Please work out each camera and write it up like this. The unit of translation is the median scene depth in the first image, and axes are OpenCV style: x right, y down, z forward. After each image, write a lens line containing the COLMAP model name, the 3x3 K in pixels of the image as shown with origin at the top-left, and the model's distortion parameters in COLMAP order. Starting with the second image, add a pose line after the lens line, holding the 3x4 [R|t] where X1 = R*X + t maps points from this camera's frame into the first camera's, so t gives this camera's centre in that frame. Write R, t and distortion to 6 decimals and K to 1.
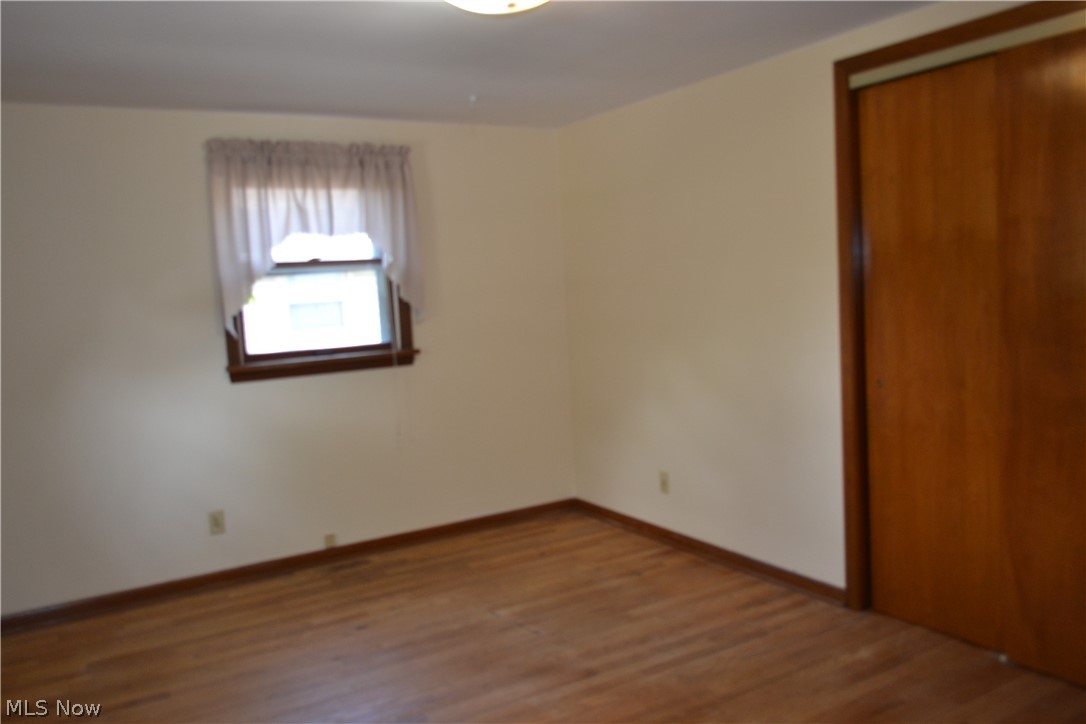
lens RADIAL K [[861.6, 0, 543.0], [0, 861.6, 362.0], [0, 0, 1]] dist [-0.004195, -0.000343]
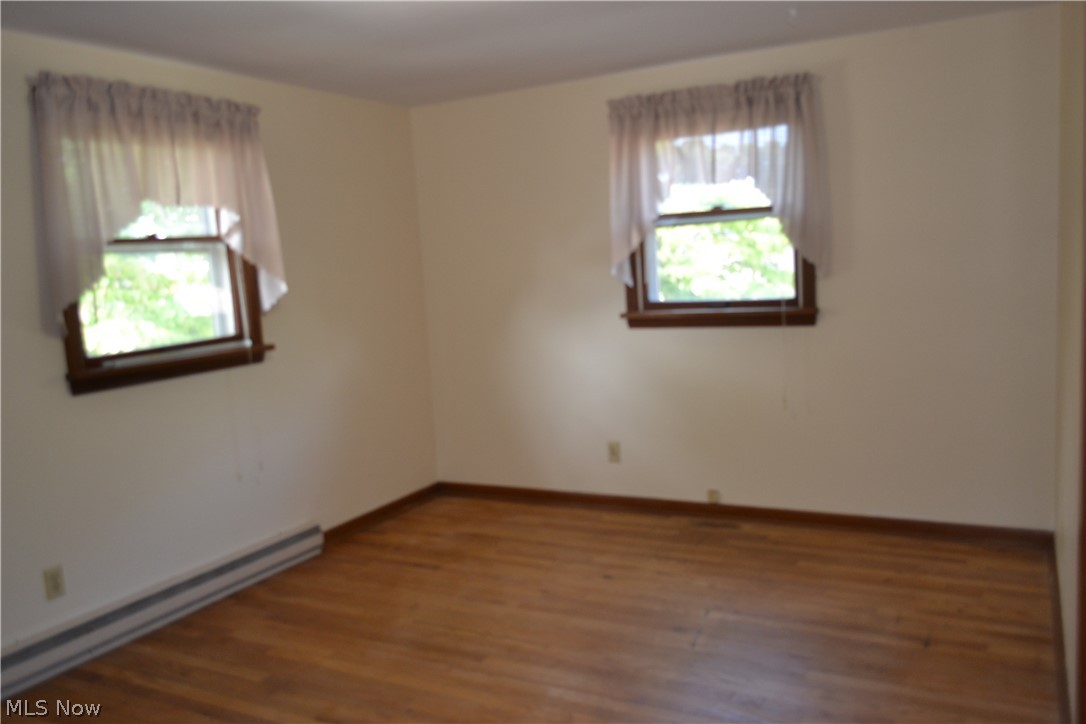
lens RADIAL K [[889.0, 0, 543.0], [0, 889.0, 362.0], [0, 0, 1]] dist [-0.001956, 0.000443]
pose [[0.513794, 0.126148, -0.848588, 0.522214], [-0.046150, 0.991762, 0.119490, -0.060361], [0.856671, -0.022231, 0.515383, 0.326570]]
